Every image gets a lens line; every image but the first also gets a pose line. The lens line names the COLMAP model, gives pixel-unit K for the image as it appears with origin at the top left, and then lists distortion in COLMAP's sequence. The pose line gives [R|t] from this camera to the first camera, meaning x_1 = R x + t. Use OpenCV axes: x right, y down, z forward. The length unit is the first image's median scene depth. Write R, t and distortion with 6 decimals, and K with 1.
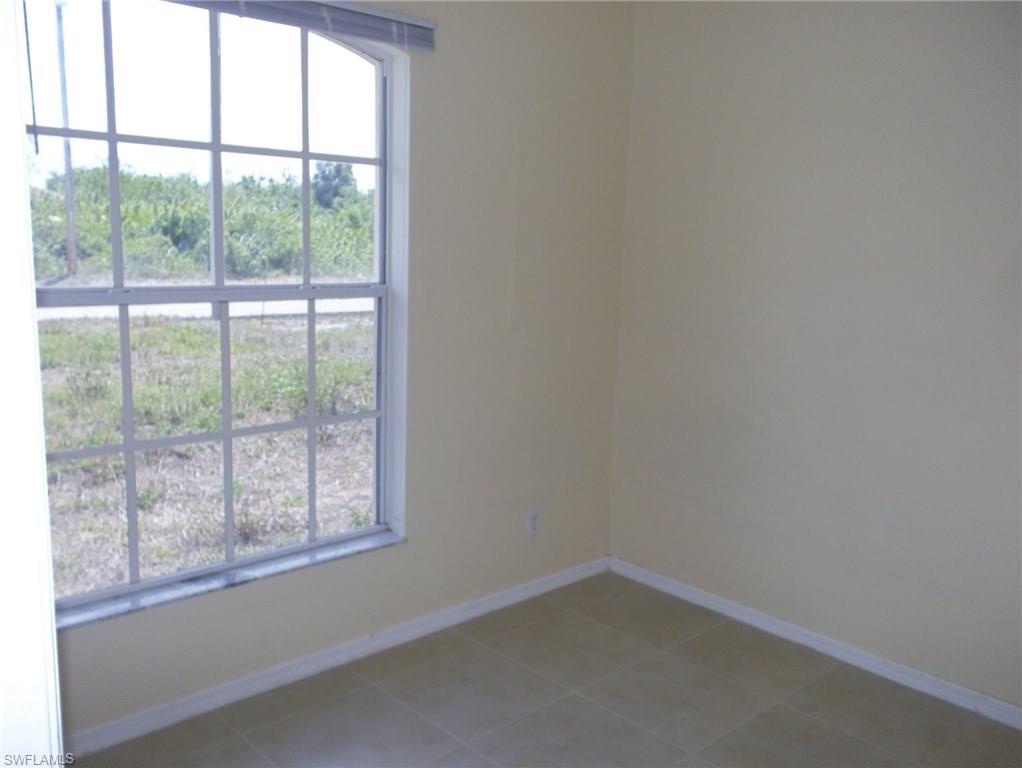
lens RADIAL K [[899.5, 0, 520.0], [0, 899.5, 386.5], [0, 0, 1]] dist [0.005906, 0.006307]
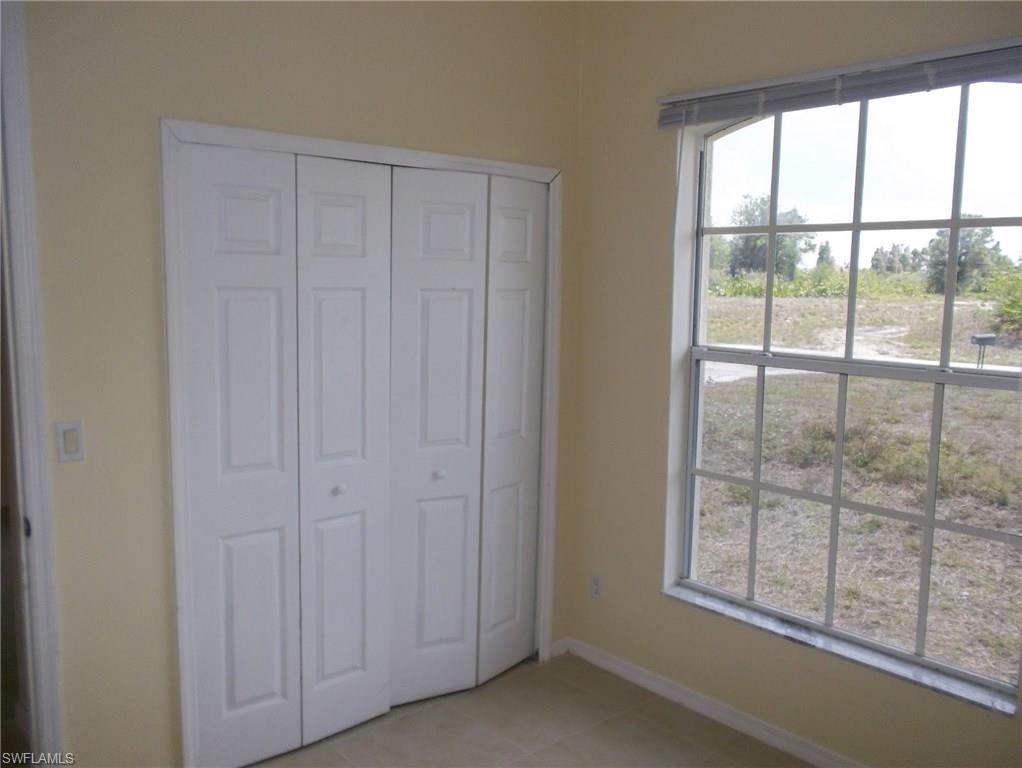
lens RADIAL K [[899.5, 0, 520.0], [0, 899.5, 386.5], [0, 0, 1]] dist [0.005906, 0.006307]
pose [[-0.023797, 0.076816, -0.996761, 0.736547], [-0.192511, 0.978031, 0.079969, -0.093274], [0.981006, 0.193791, -0.008486, 0.665691]]
